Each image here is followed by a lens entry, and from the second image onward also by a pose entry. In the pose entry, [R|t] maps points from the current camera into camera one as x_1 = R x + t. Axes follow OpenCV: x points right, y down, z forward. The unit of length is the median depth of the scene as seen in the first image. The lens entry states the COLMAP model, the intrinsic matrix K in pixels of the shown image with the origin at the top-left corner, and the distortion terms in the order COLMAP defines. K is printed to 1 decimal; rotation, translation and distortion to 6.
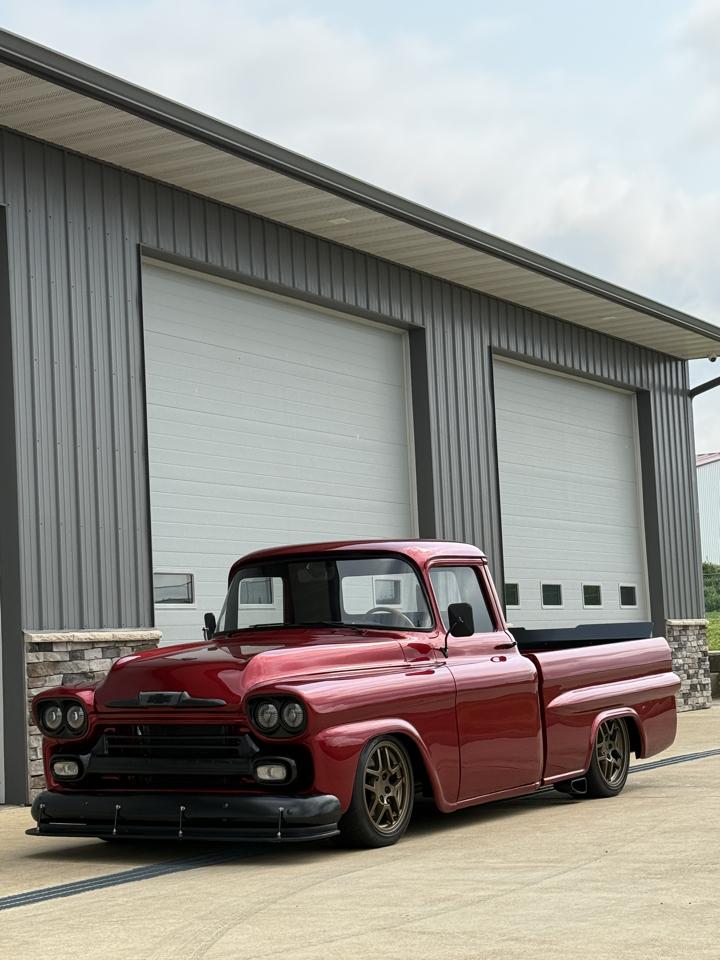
lens RADIAL K [[1749.3, 0, 360.0], [0, 1749.3, 480.0], [0, 0, 1]] dist [0.123926, 0.038593]
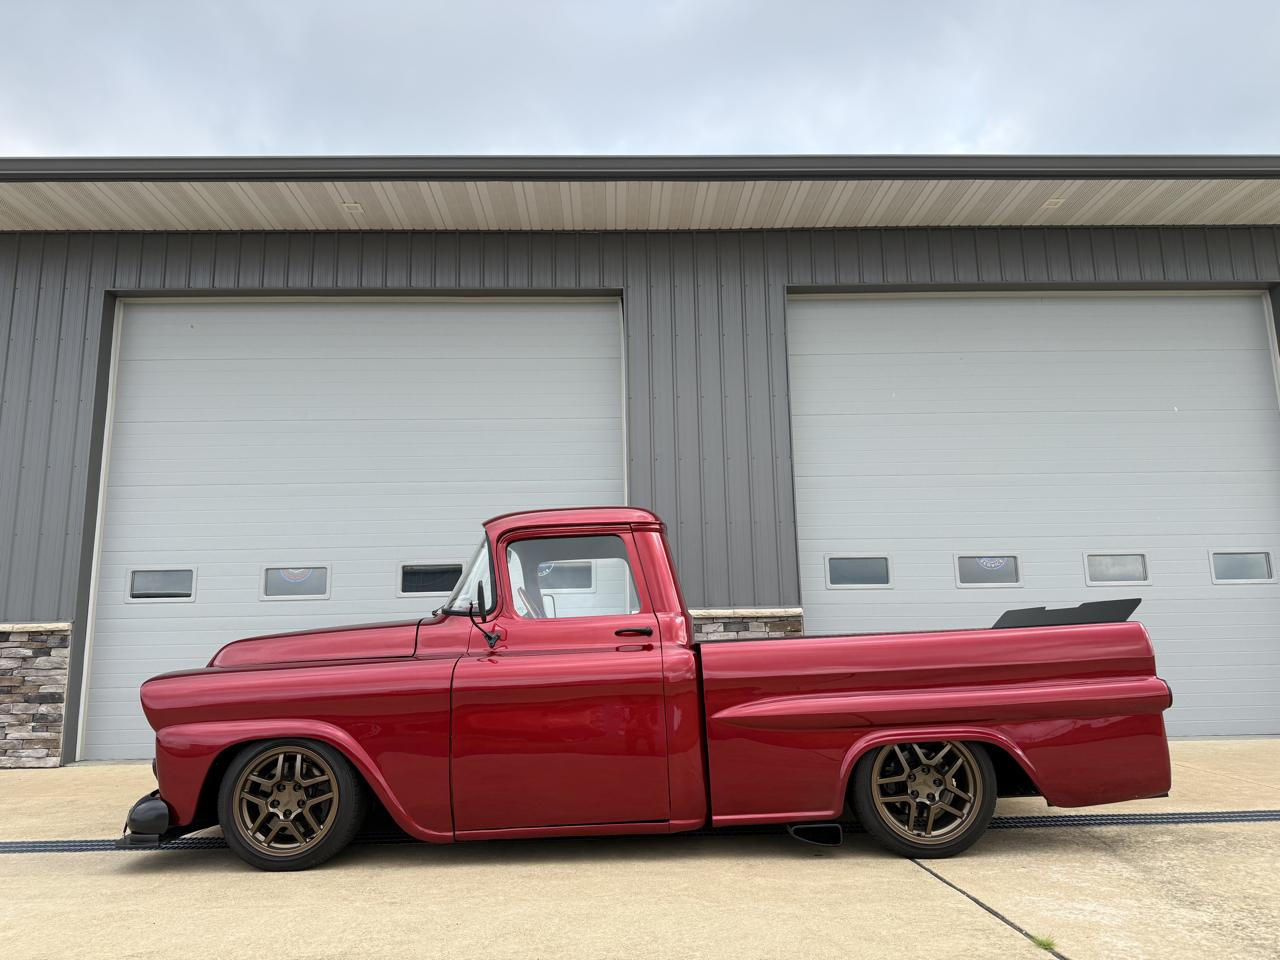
lens RADIAL K [[921.3, 0, 644.0], [0, 921.3, 459.3], [0, 0, 1]] dist [0.060520, -0.000586]
pose [[0.536821, -0.127097, -0.834068, 0.416955], [0.075684, 0.991857, -0.102429, 0.051950], [0.840294, -0.008140, 0.542069, 0.703832]]
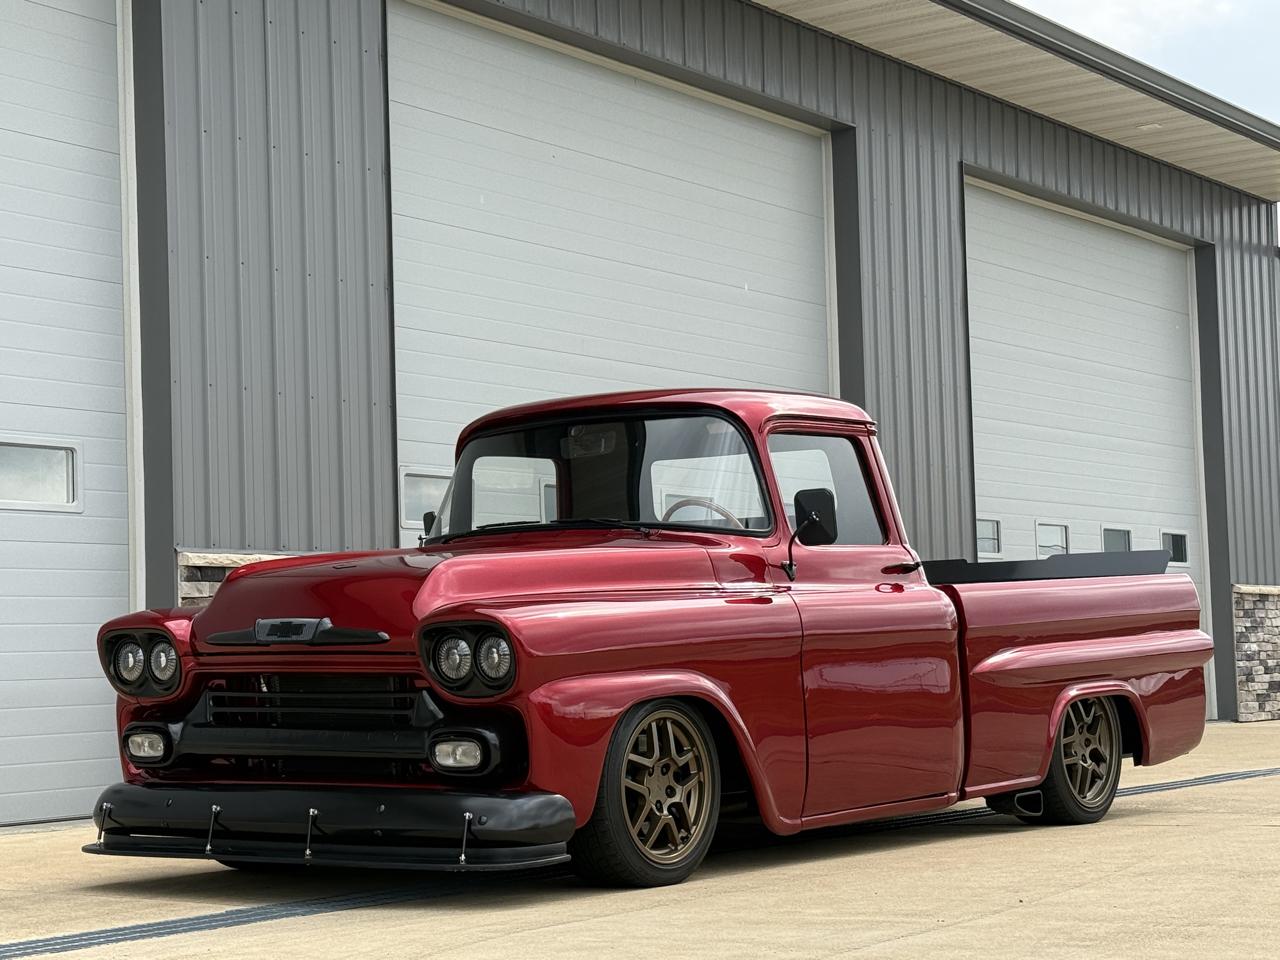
lens RADIAL K [[2332.4, 0, 640.0], [0, 2332.4, 480.0], [0, 0, 1]] dist [0.123926, 0.038593]
pose [[0.995842, 0.011558, -0.090364, 0.060165], [-0.009451, 0.999674, 0.023711, 0.042164], [0.090608, -0.022758, 0.995627, 0.173149]]
